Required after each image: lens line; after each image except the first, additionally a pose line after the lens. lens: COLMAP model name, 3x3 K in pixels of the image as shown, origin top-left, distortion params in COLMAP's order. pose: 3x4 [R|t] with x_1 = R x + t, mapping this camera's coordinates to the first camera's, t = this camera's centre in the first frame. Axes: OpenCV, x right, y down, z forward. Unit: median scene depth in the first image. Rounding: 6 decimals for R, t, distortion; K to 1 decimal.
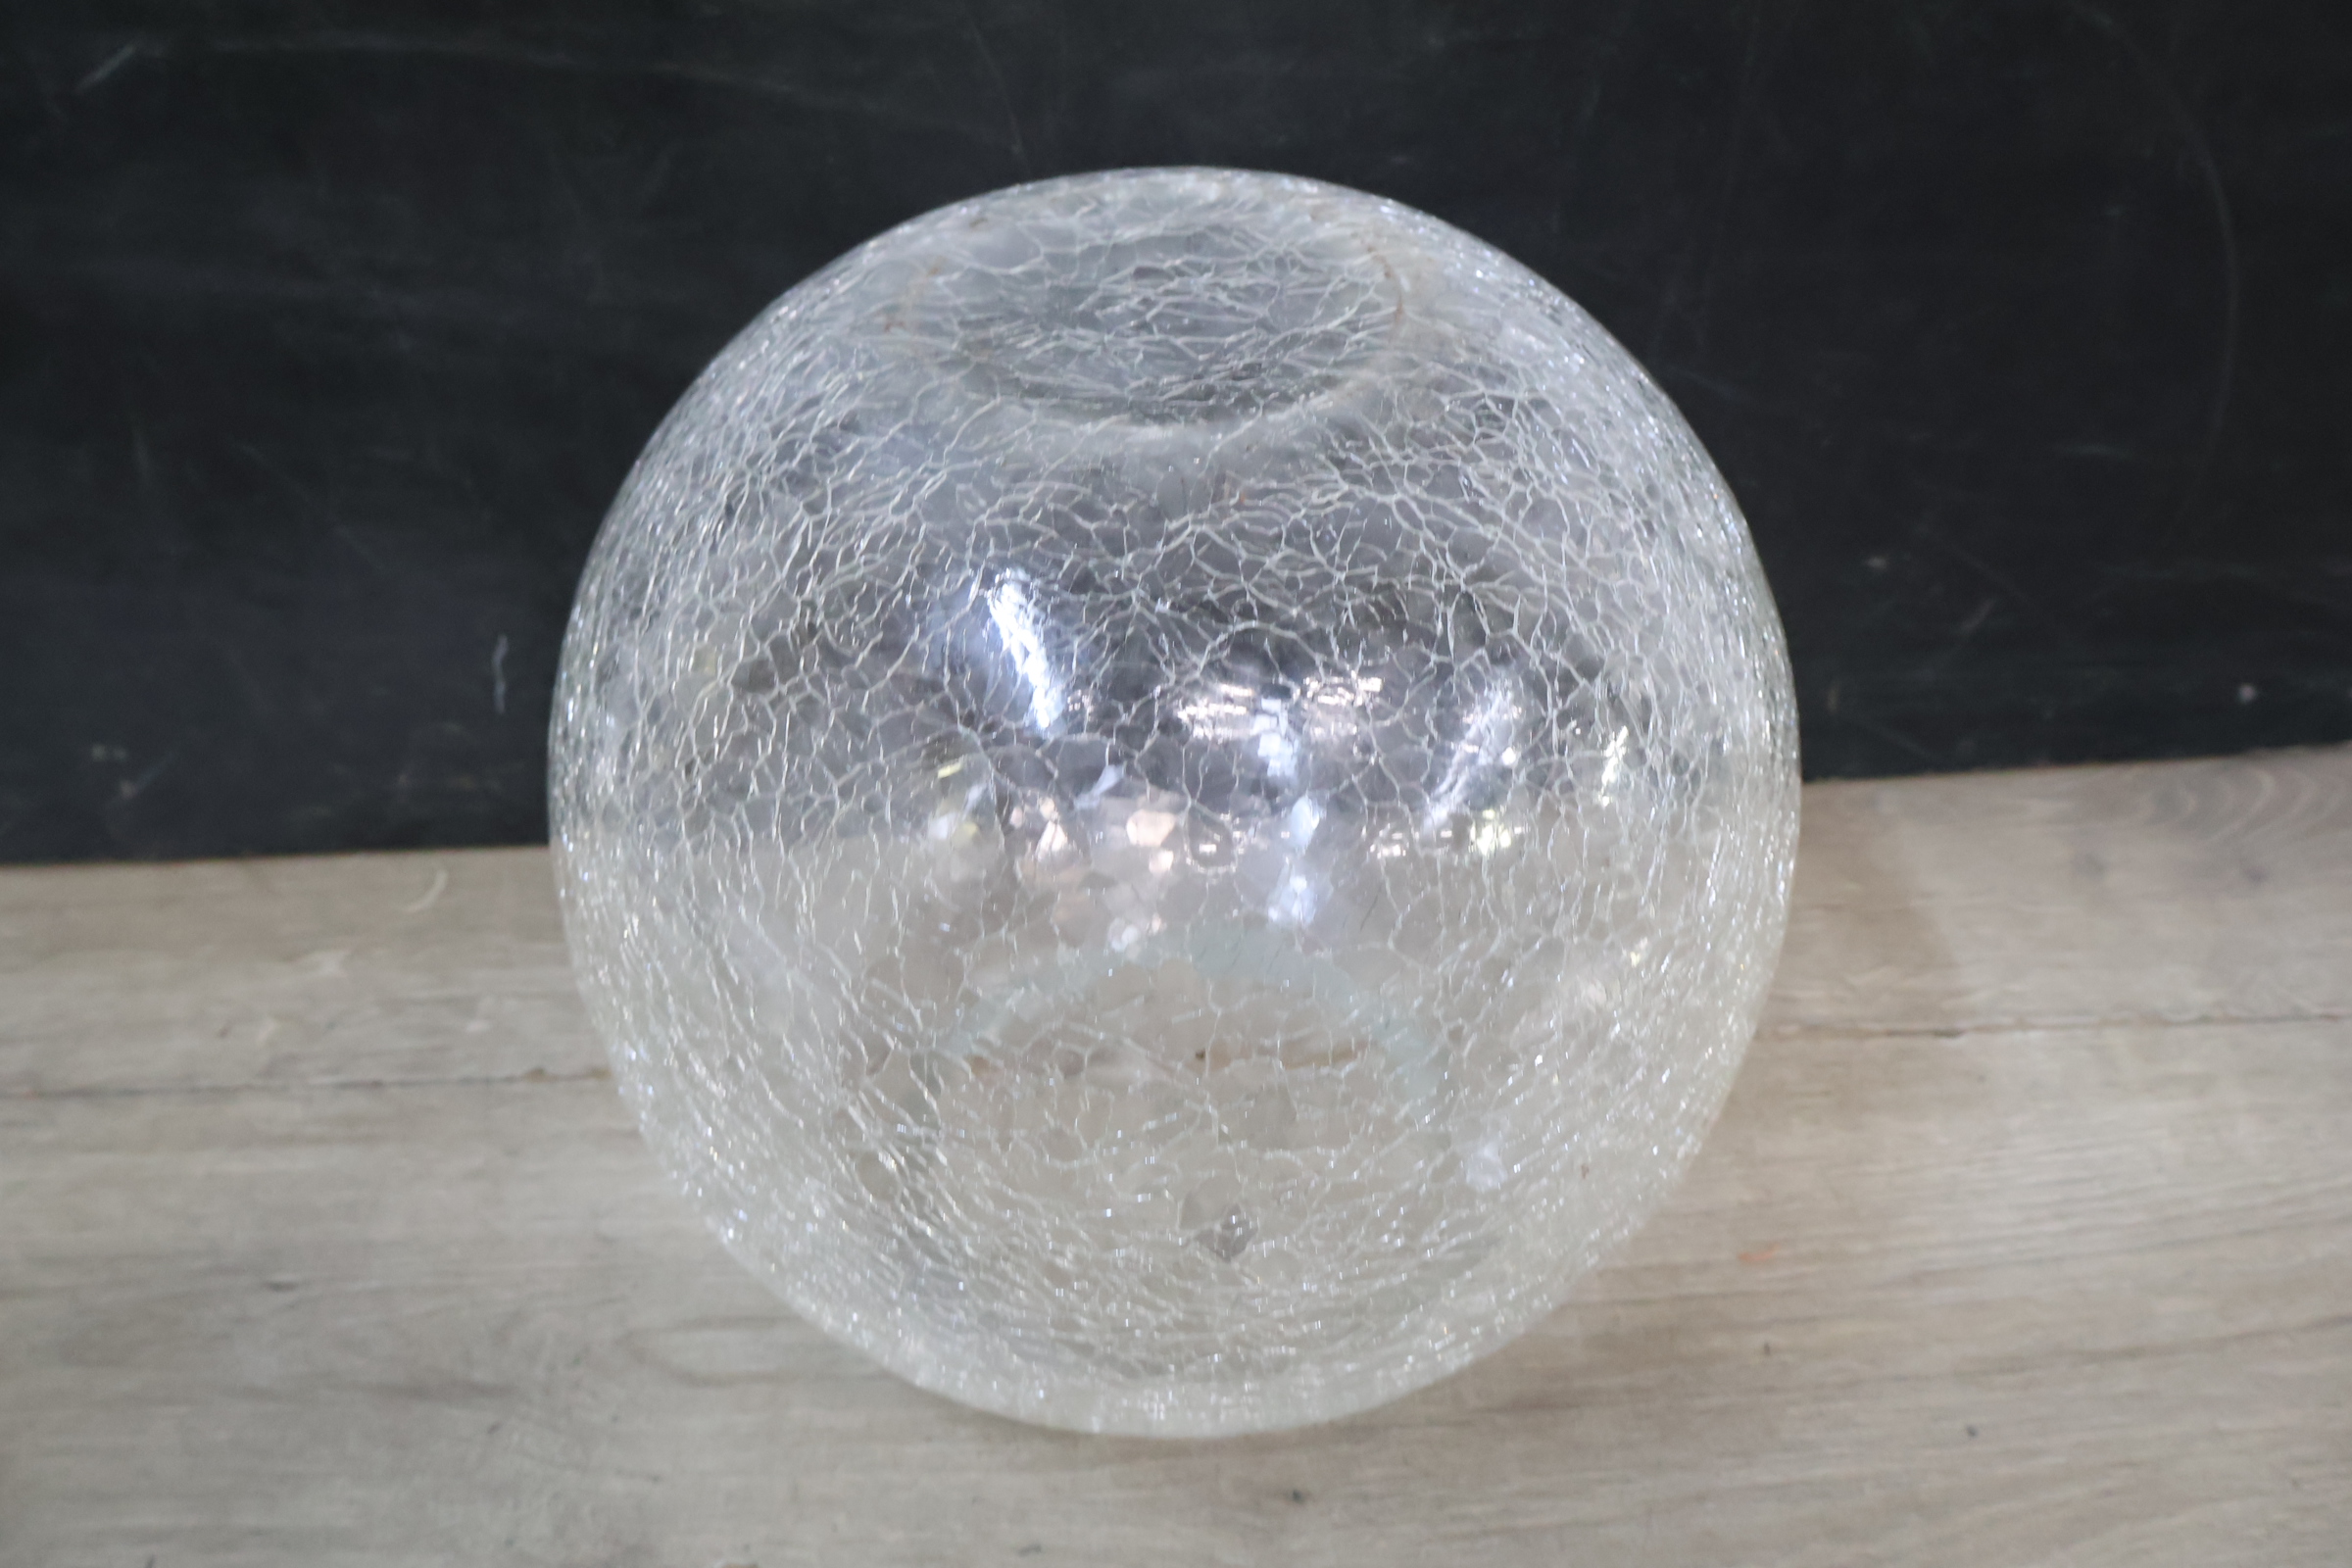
lens RADIAL K [[2079.1, 0, 1144.8], [0, 2079.1, 778.7], [0, 0, 1]] dist [0.011442, 0.001524]
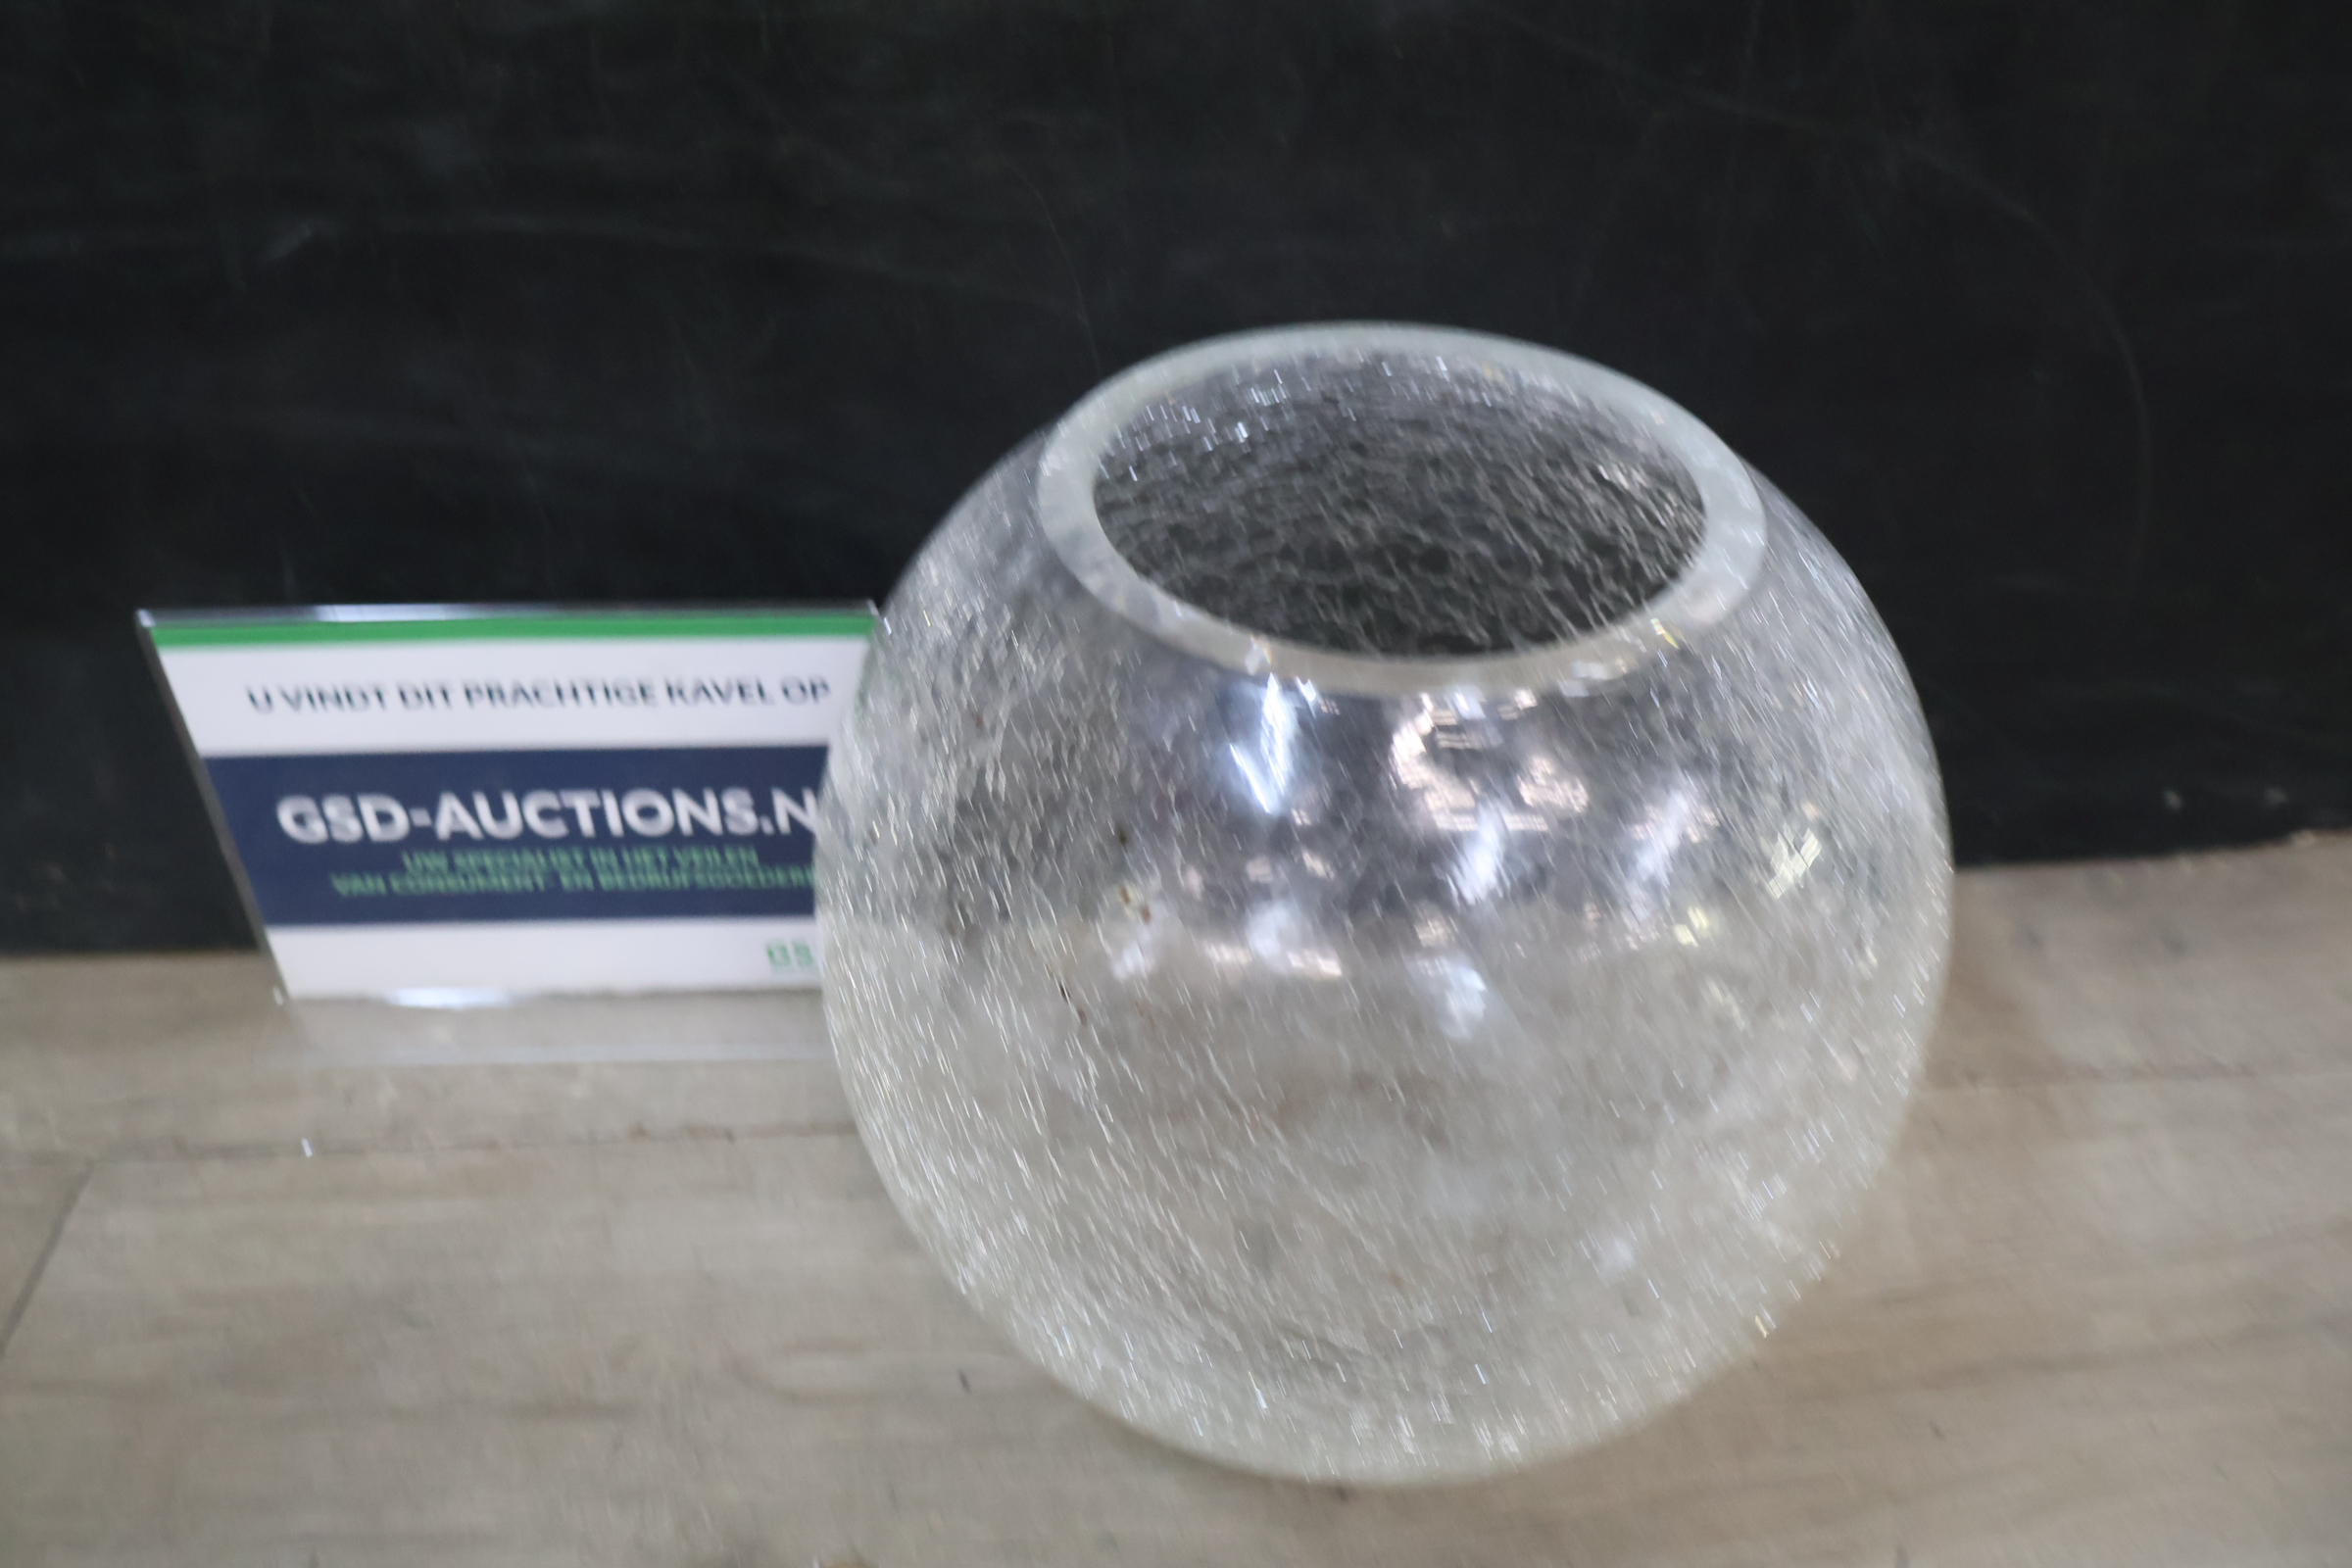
lens RADIAL K [[2079.1, 0, 1144.6], [0, 2079.1, 770.2], [0, 0, 1]] dist [0.011442, 0.001524]
pose [[0.999812, -0.003269, 0.019121, -0.049445], [0.004466, 0.998009, -0.062921, 0.024164], [-0.018877, 0.062995, 0.997835, -0.131759]]
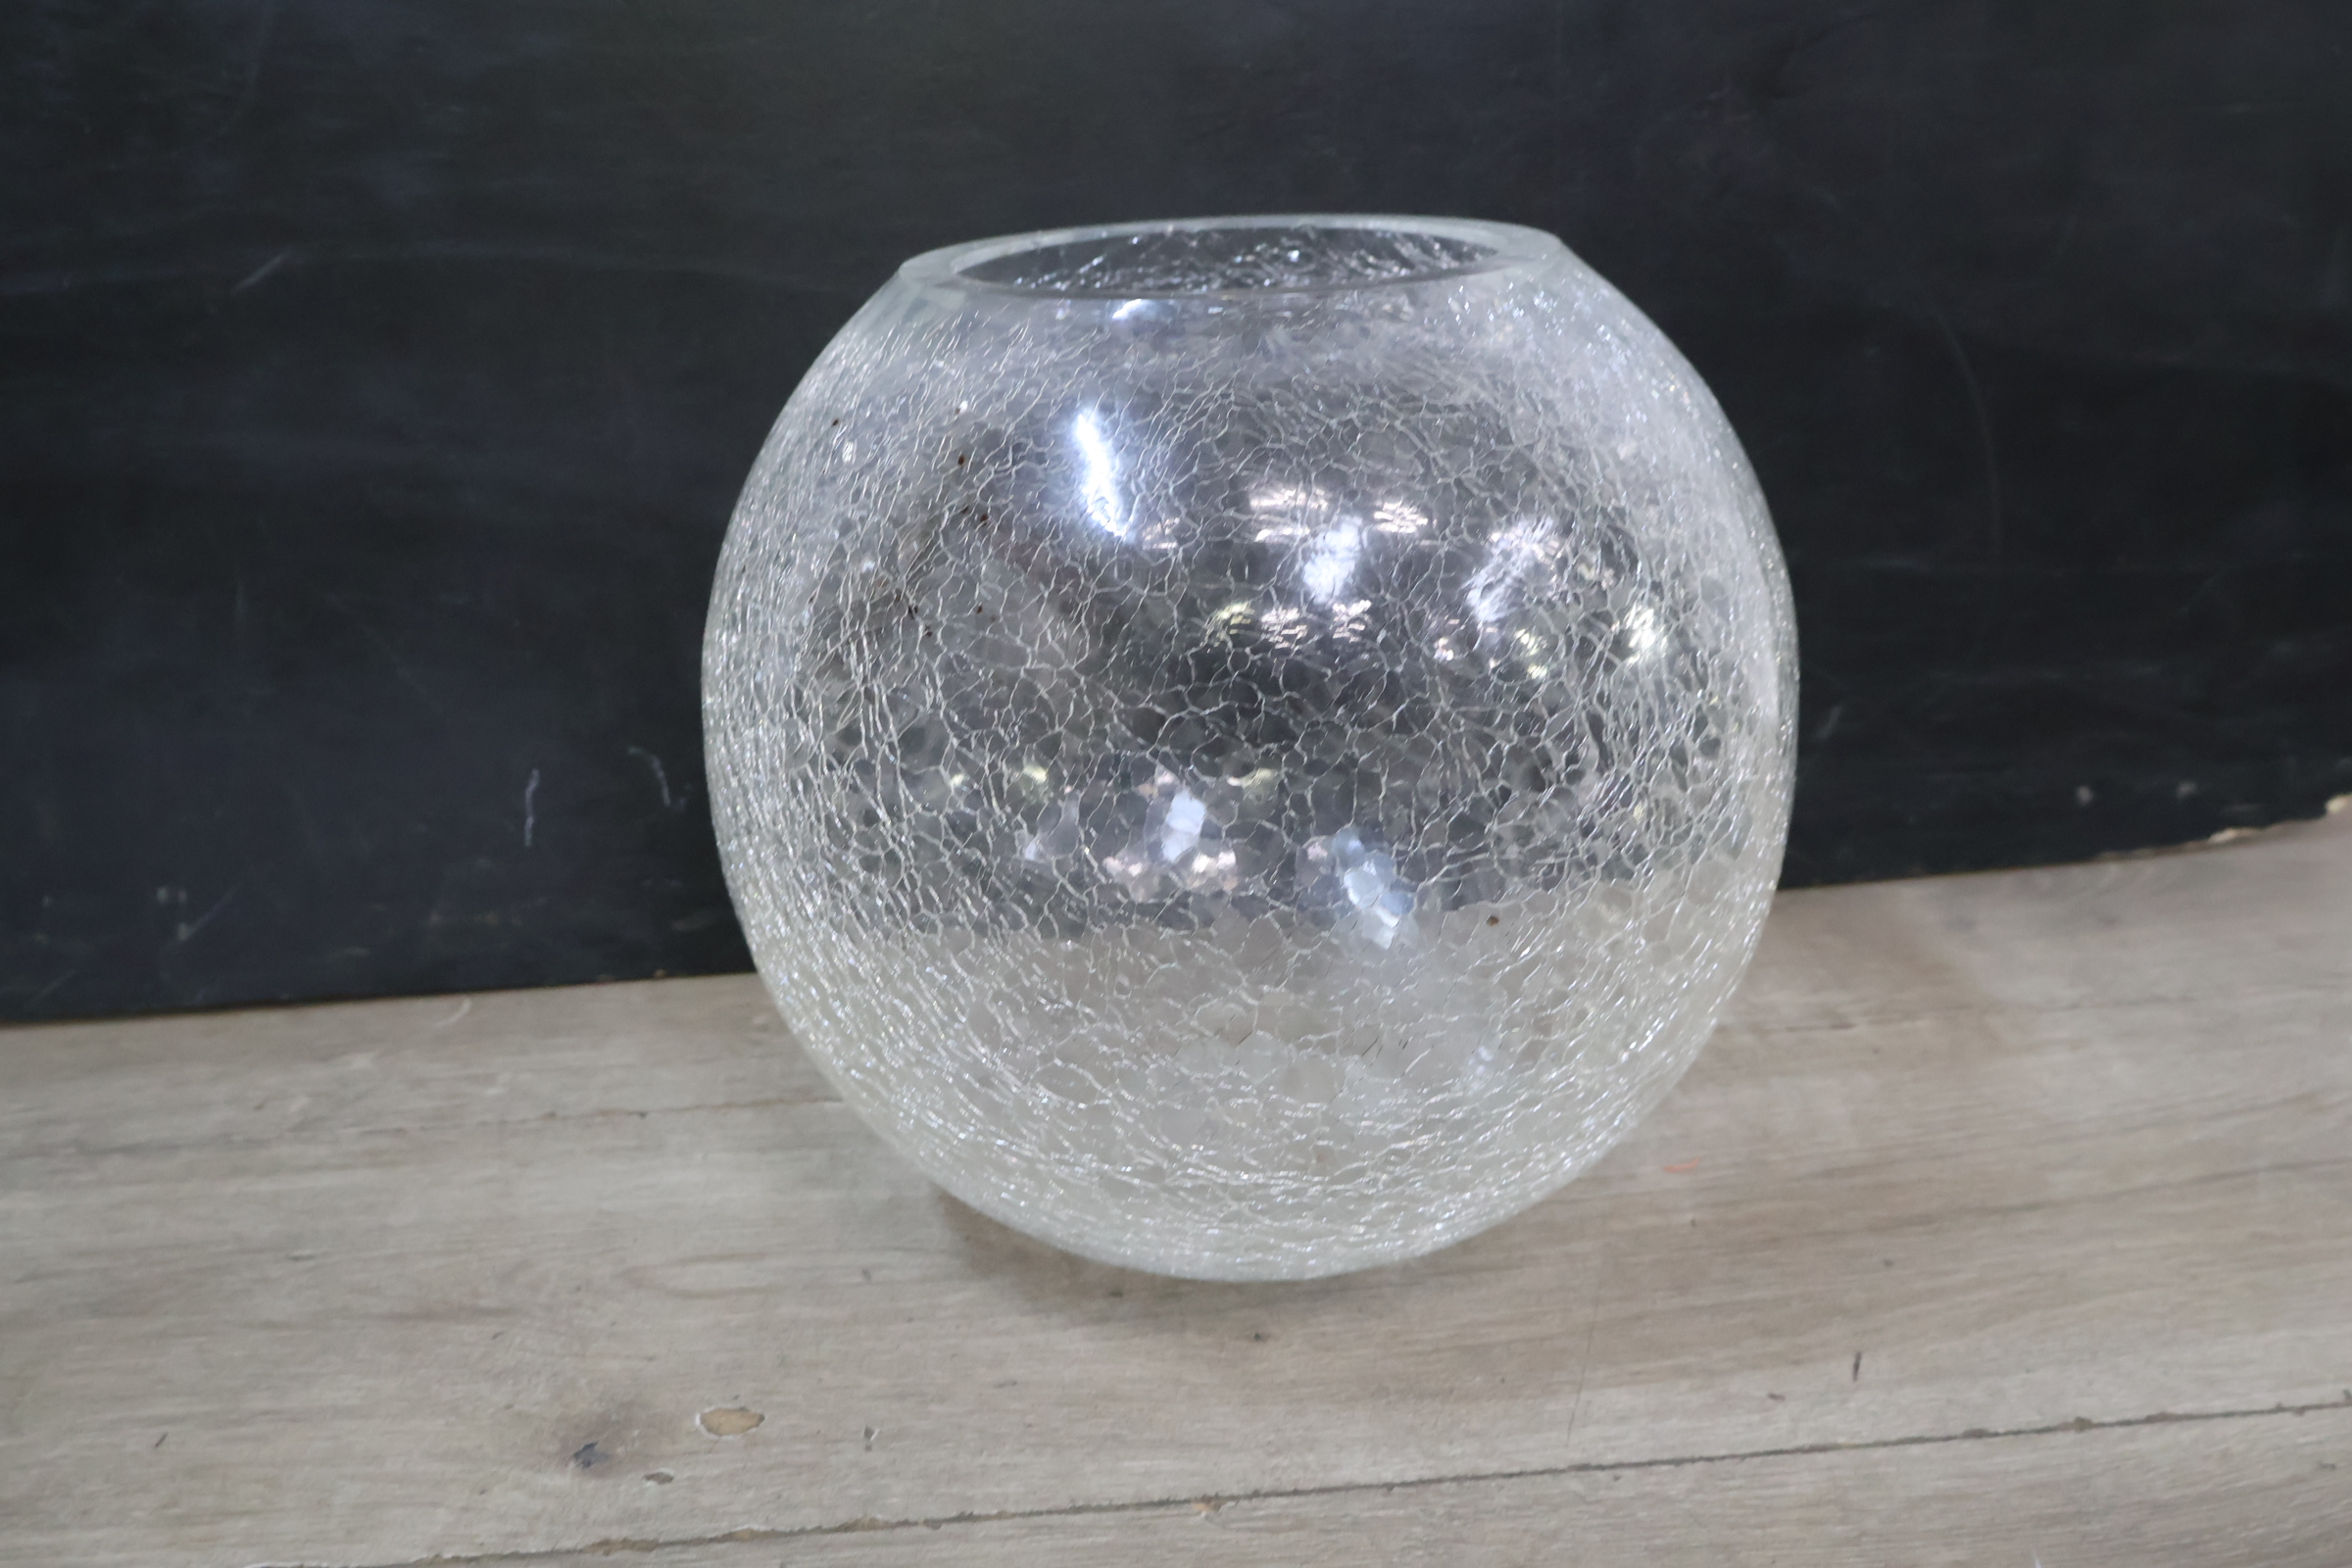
lens RADIAL K [[2079.1, 0, 1151.6], [0, 2079.1, 774.8], [0, 0, 1]] dist [0.011442, 0.001524]
pose [[0.999042, -0.042196, 0.011639, 0.017357], [0.043614, 0.937125, -0.346259, 0.409531], [0.003704, 0.346435, 0.938067, -0.082895]]
